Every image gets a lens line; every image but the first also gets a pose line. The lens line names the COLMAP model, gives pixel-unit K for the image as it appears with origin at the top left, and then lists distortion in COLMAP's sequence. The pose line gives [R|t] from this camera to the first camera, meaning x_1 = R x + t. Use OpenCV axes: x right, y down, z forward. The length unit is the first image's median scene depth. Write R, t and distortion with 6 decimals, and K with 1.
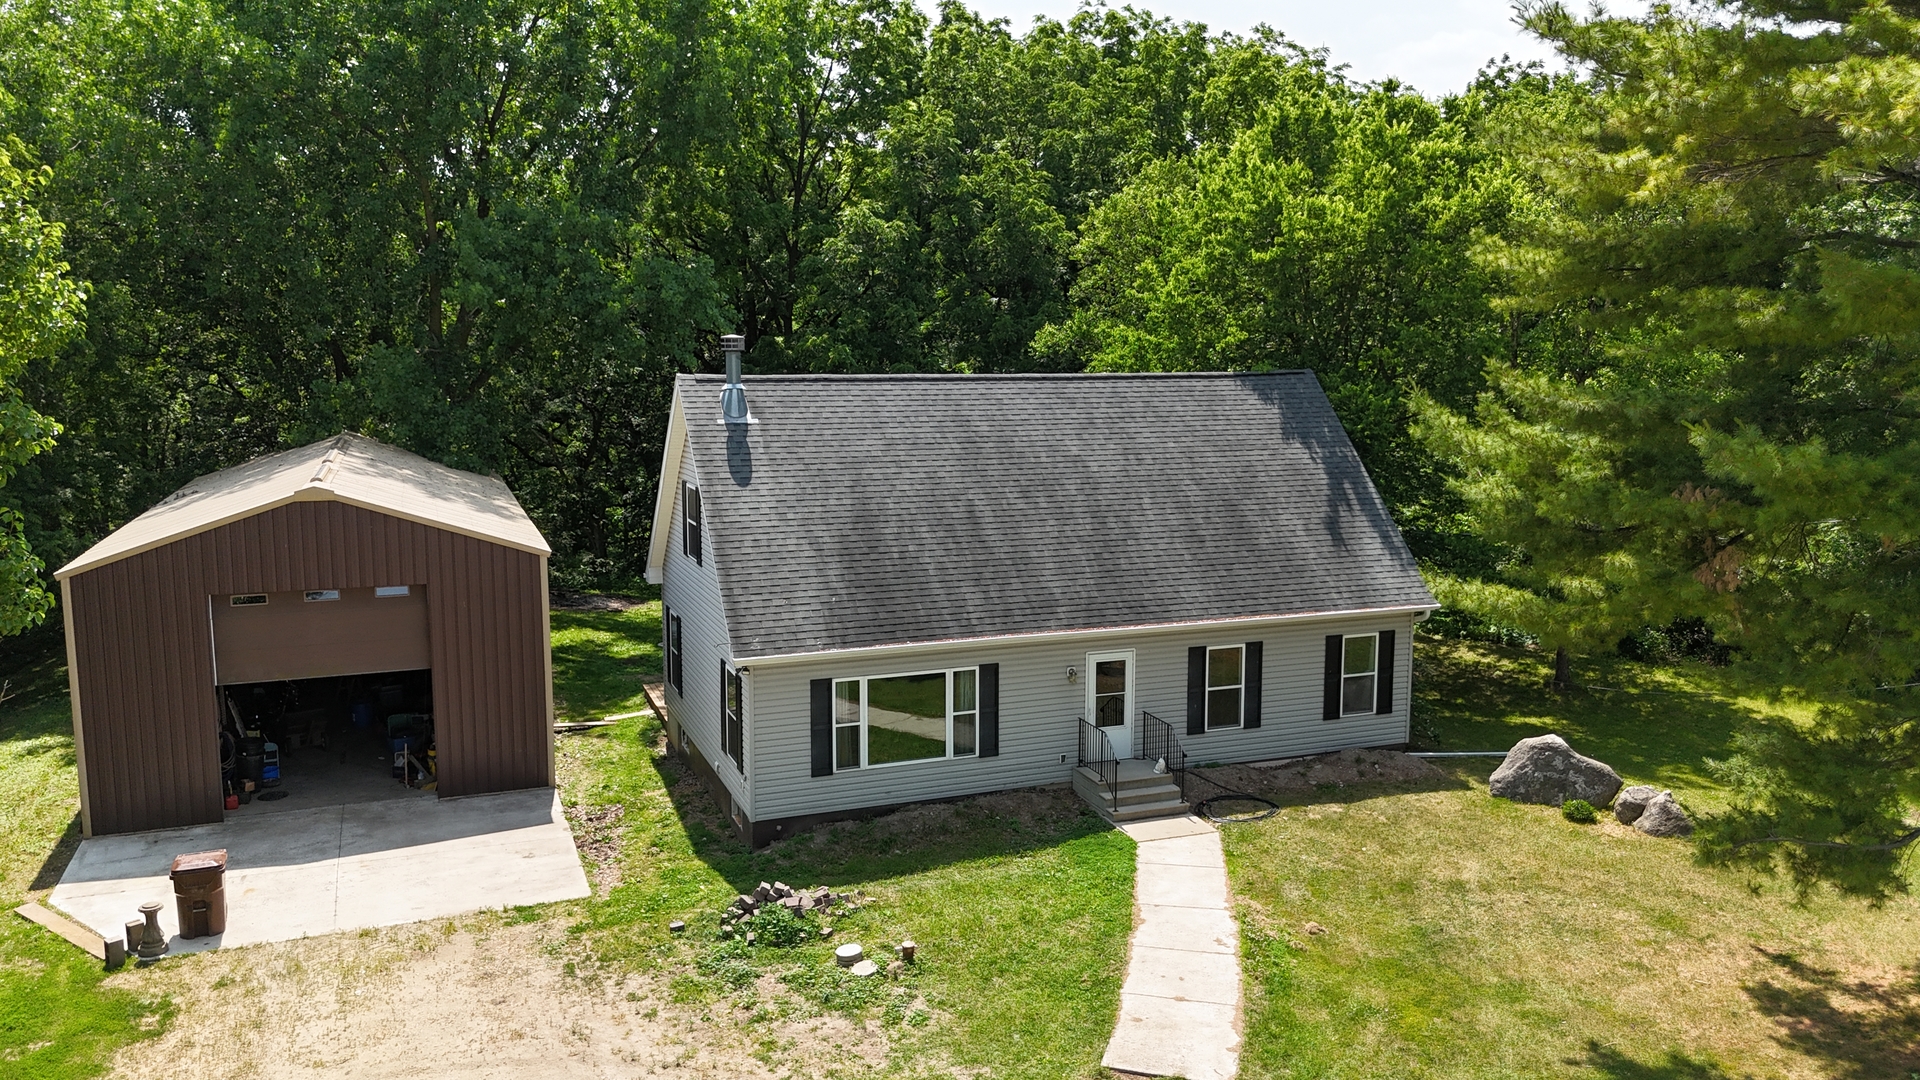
lens RADIAL K [[1381.9, 0, 960.3], [0, 1381.9, 492.0], [0, 0, 1]] dist [0.000307, 0.010696]
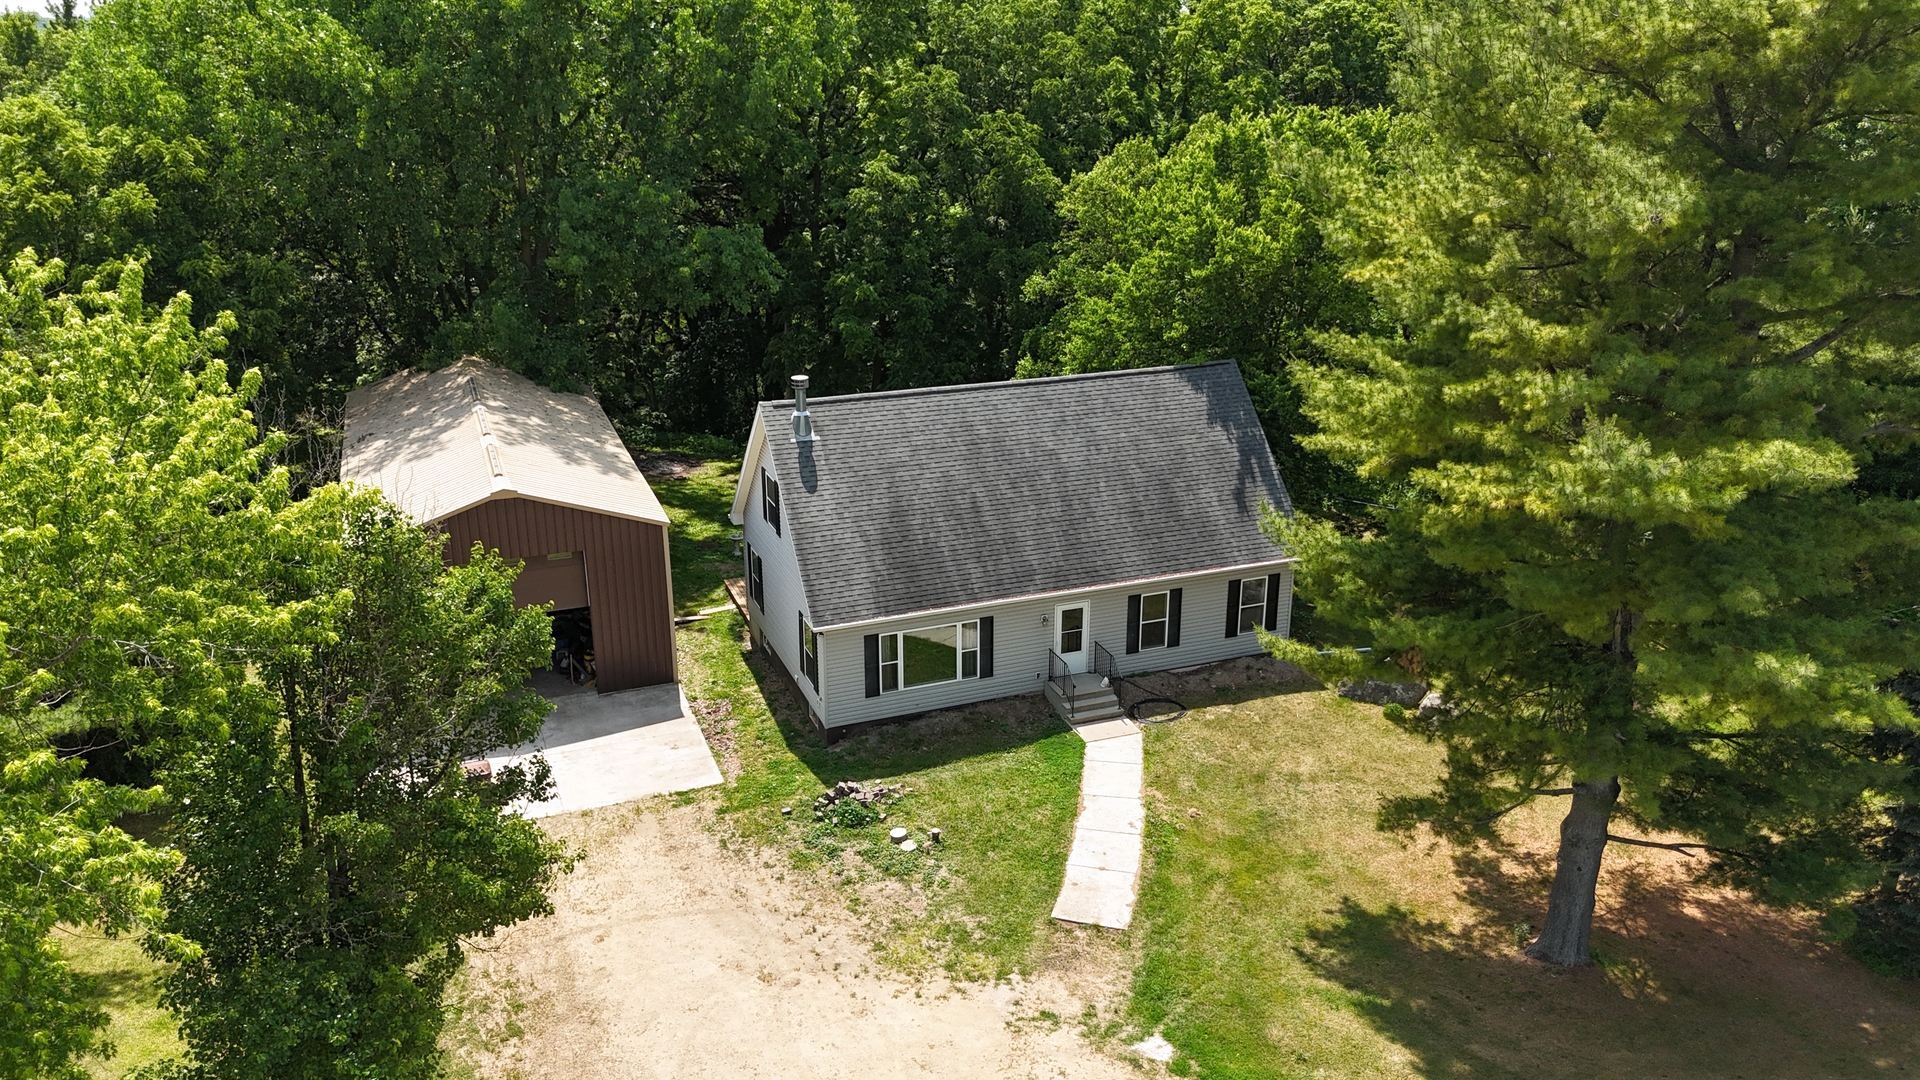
lens RADIAL K [[1359.2, 0, 957.4], [0, 1359.2, 480.3], [0, 0, 1]] dist [0.005363, -0.001495]
pose [[0.999998, -0.001135, -0.001346, -0.007781], [0.001373, 0.981329, 0.192332, -0.293314], [0.001102, -0.192334, 0.981329, -0.366887]]
